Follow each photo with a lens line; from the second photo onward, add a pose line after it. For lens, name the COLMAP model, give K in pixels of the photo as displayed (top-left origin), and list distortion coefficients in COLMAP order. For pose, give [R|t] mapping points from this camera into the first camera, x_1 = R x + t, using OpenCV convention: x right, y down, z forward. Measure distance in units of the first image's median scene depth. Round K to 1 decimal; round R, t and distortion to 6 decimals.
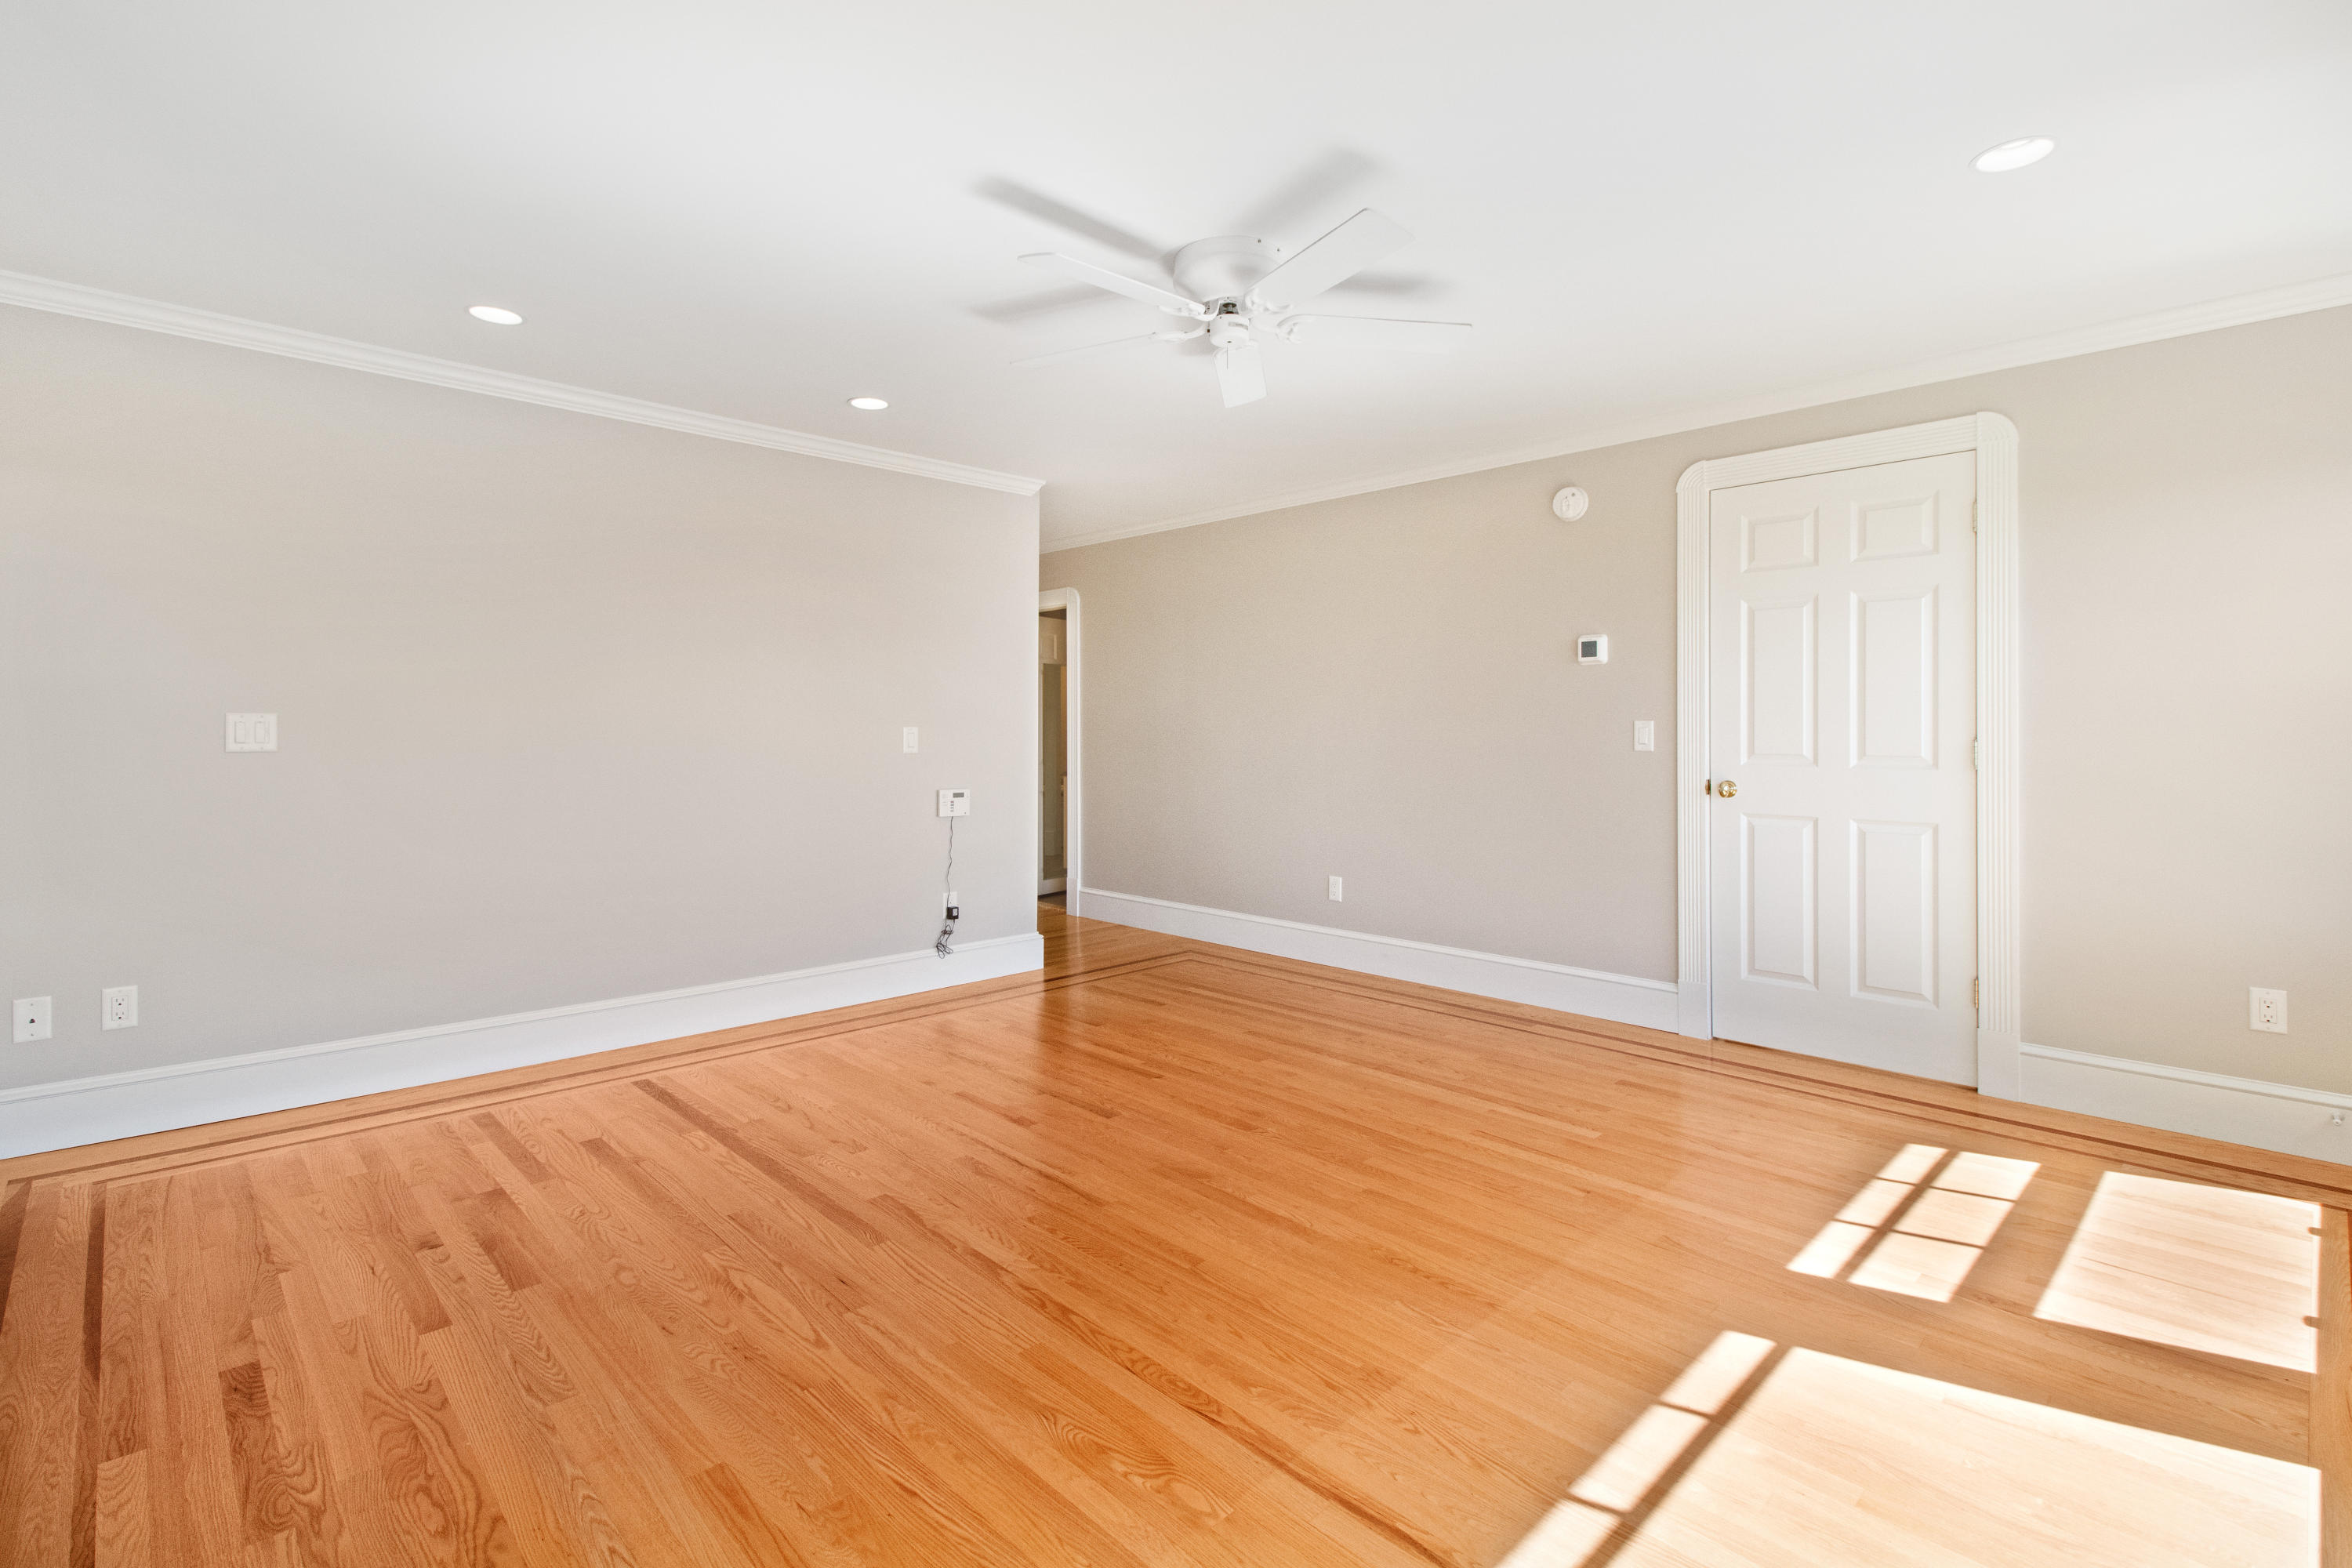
lens RADIAL K [[1093.9, 0, 1165.9], [0, 1093.9, 733.8], [0, 0, 1]] dist [0.034278, -0.022070]
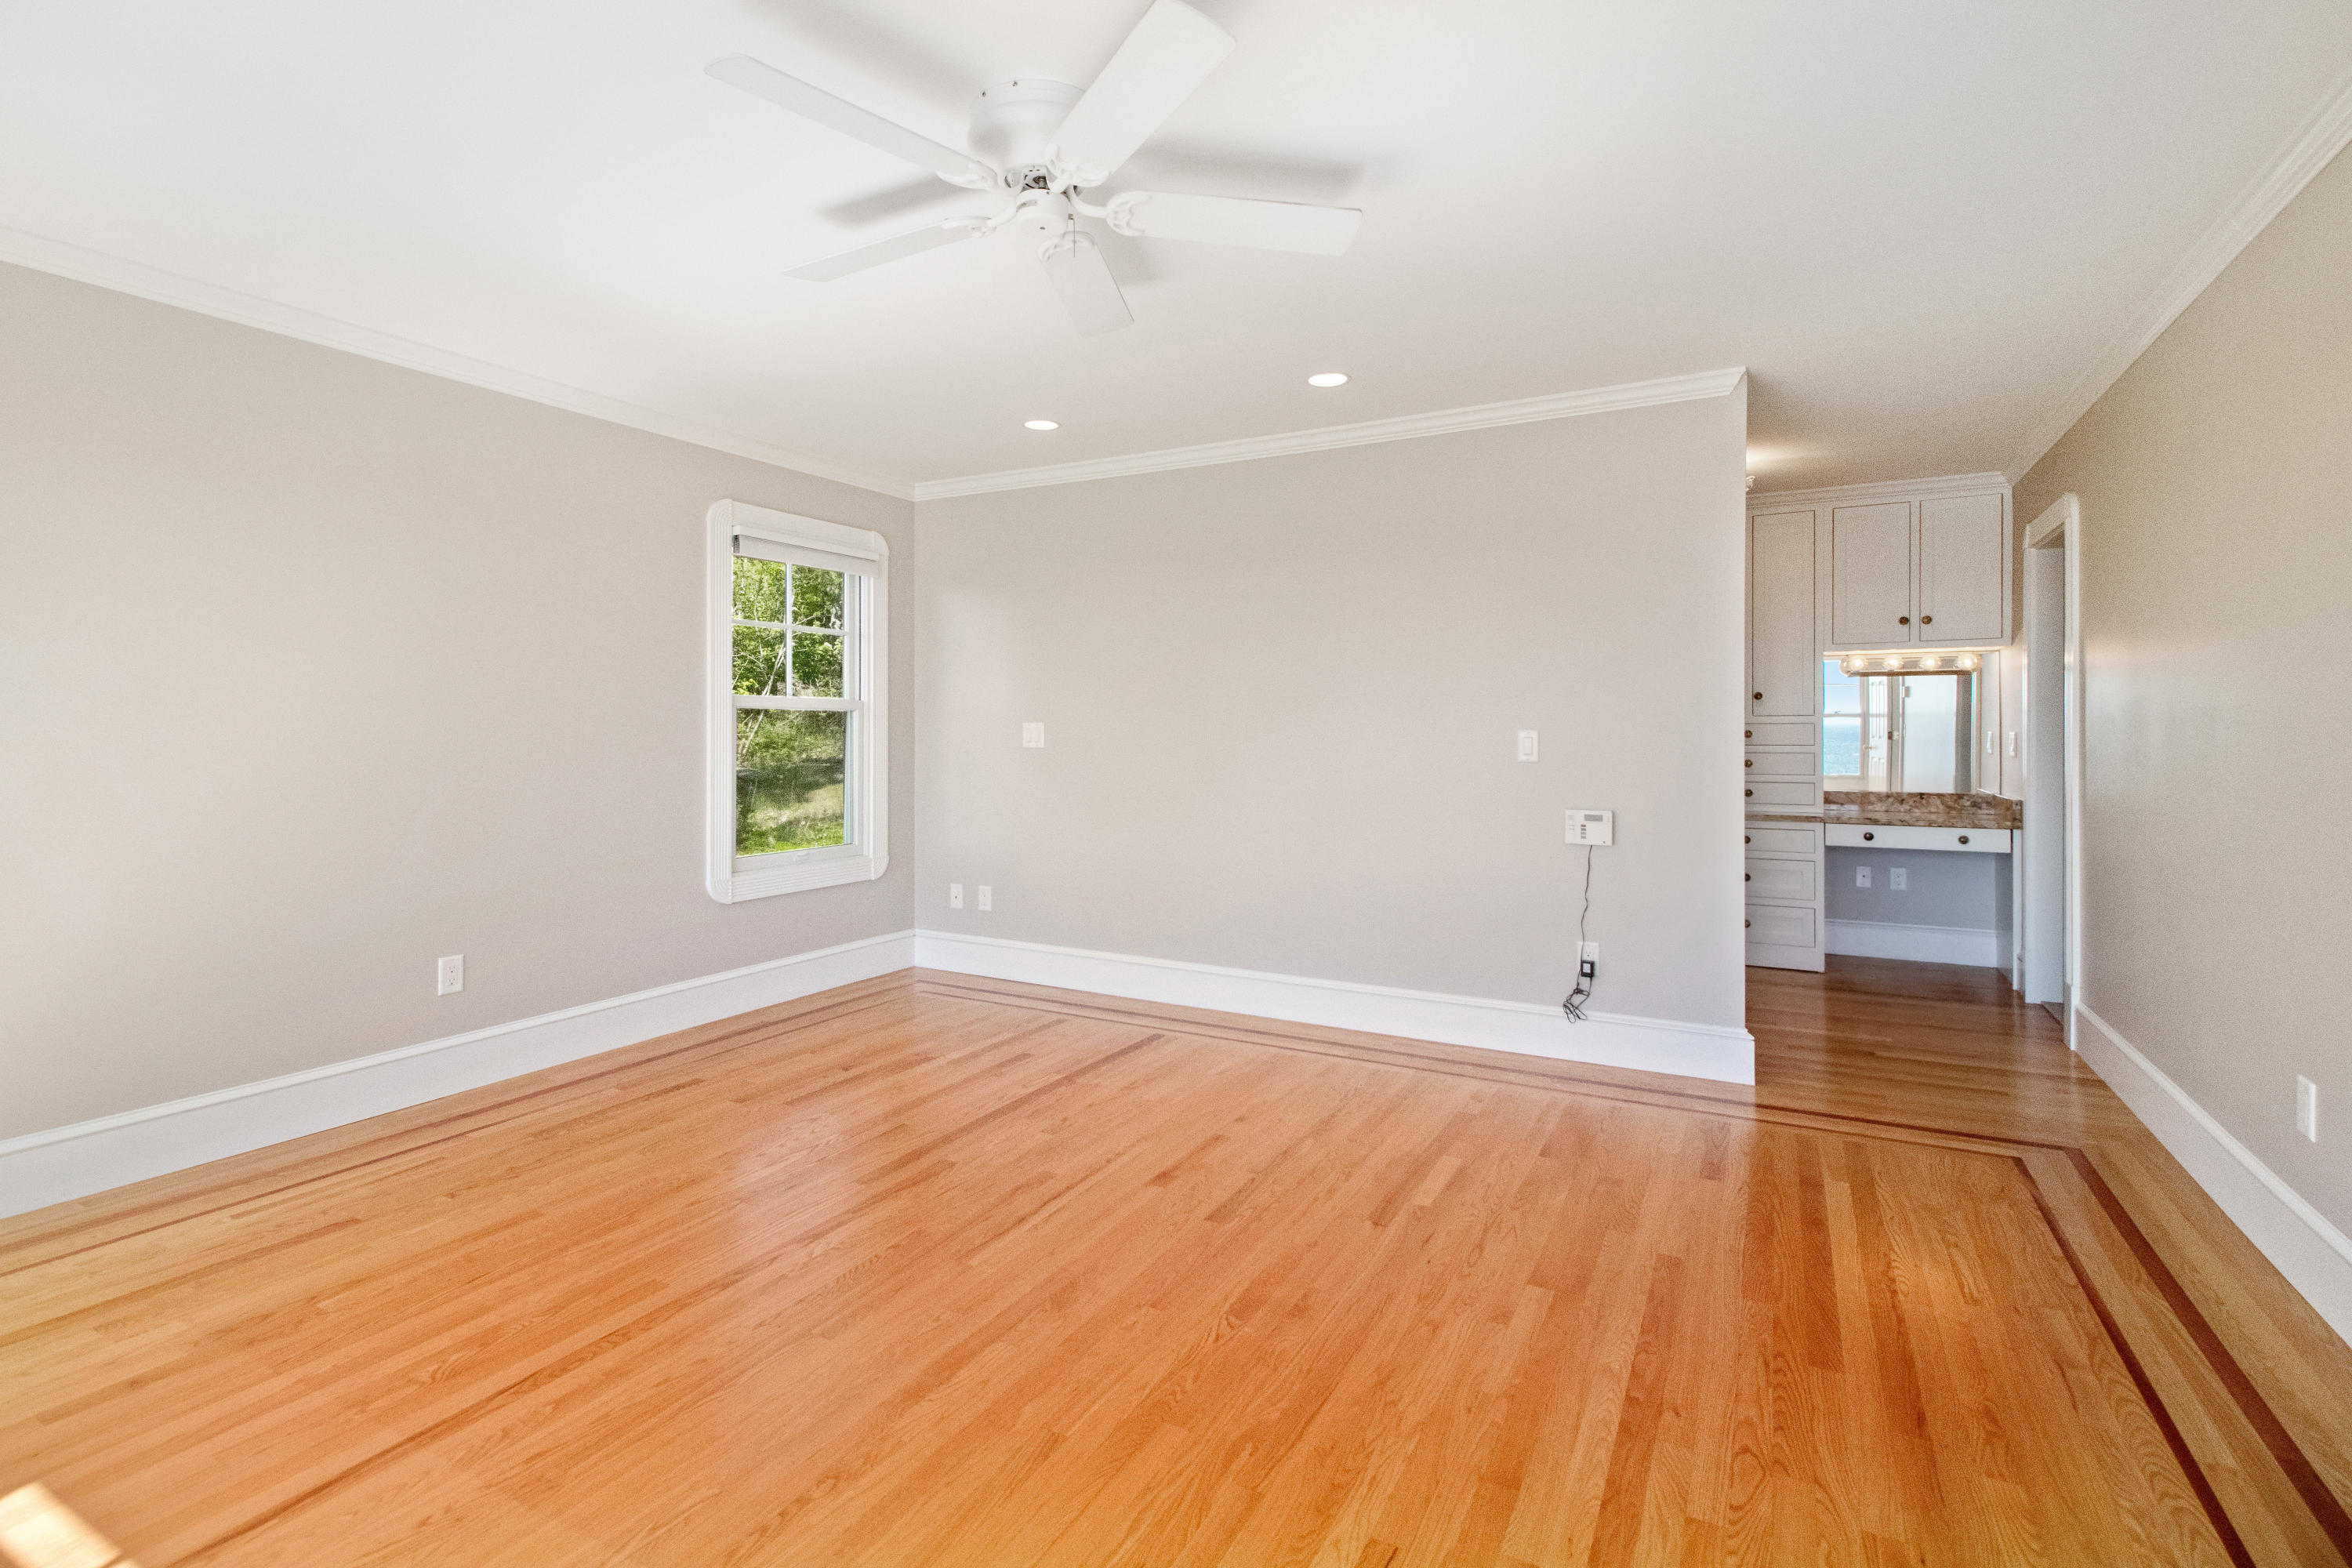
lens RADIAL K [[1093.9, 0, 1165.9], [0, 1093.9, 733.8], [0, 0, 1]] dist [0.034278, -0.022070]
pose [[0.295446, -0.001155, -0.955359, 0.721417], [-0.002159, 0.999996, -0.001877, -0.001906], [0.955357, 0.002617, 0.295442, 0.752086]]
